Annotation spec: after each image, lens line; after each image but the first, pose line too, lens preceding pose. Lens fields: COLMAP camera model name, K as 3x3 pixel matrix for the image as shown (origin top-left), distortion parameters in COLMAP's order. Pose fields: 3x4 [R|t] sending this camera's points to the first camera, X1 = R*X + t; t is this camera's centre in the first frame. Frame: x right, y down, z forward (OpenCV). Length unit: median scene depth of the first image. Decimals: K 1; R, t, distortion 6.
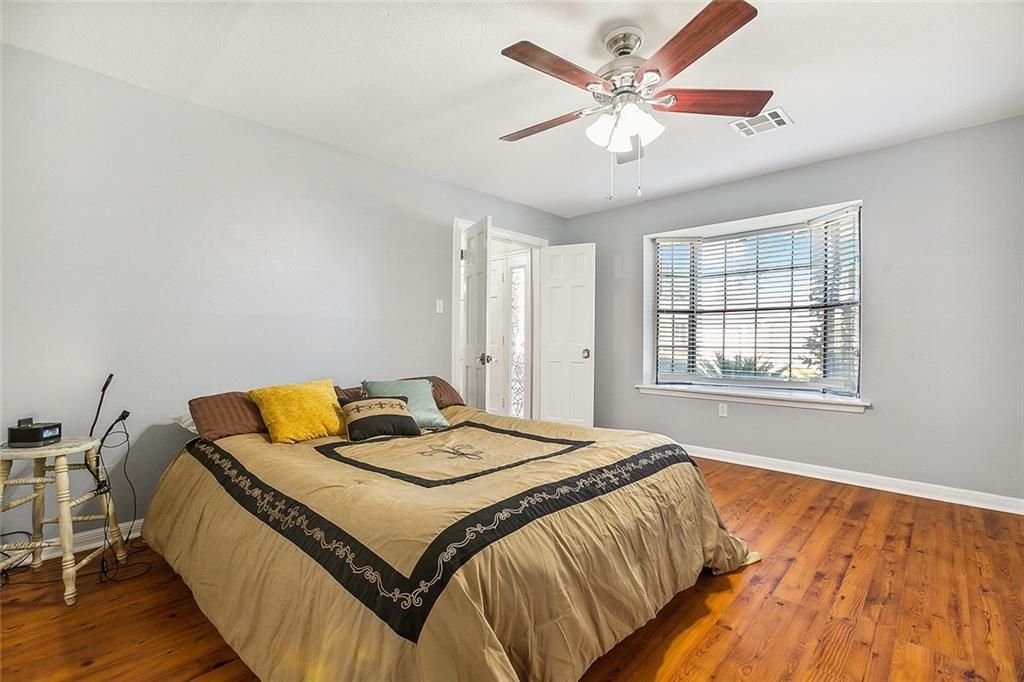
lens RADIAL K [[458.0, 0, 511.5], [0, 458.0, 336.4], [0, 0, 1]] dist [-0.013569, 0.010644]
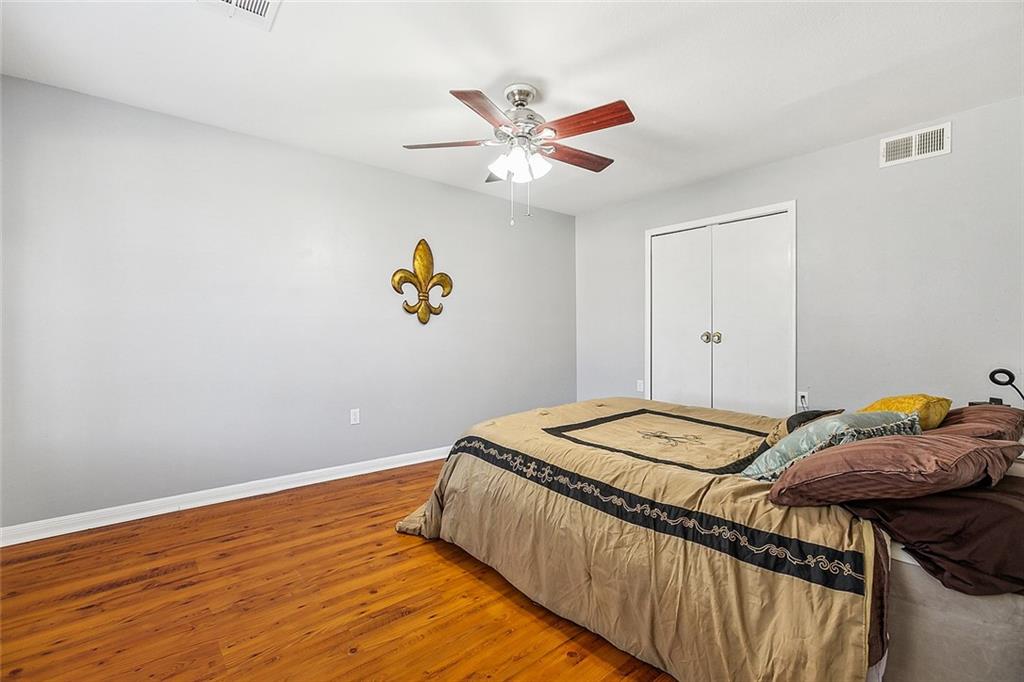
lens RADIAL K [[458.0, 0, 511.5], [0, 458.0, 336.4], [0, 0, 1]] dist [-0.013569, 0.010644]
pose [[-0.992822, -0.000078, 0.119601, 0.109306], [0.000323, 0.999994, 0.003330, 0.001215], [-0.119600, 0.003344, -0.992817, 1.895333]]
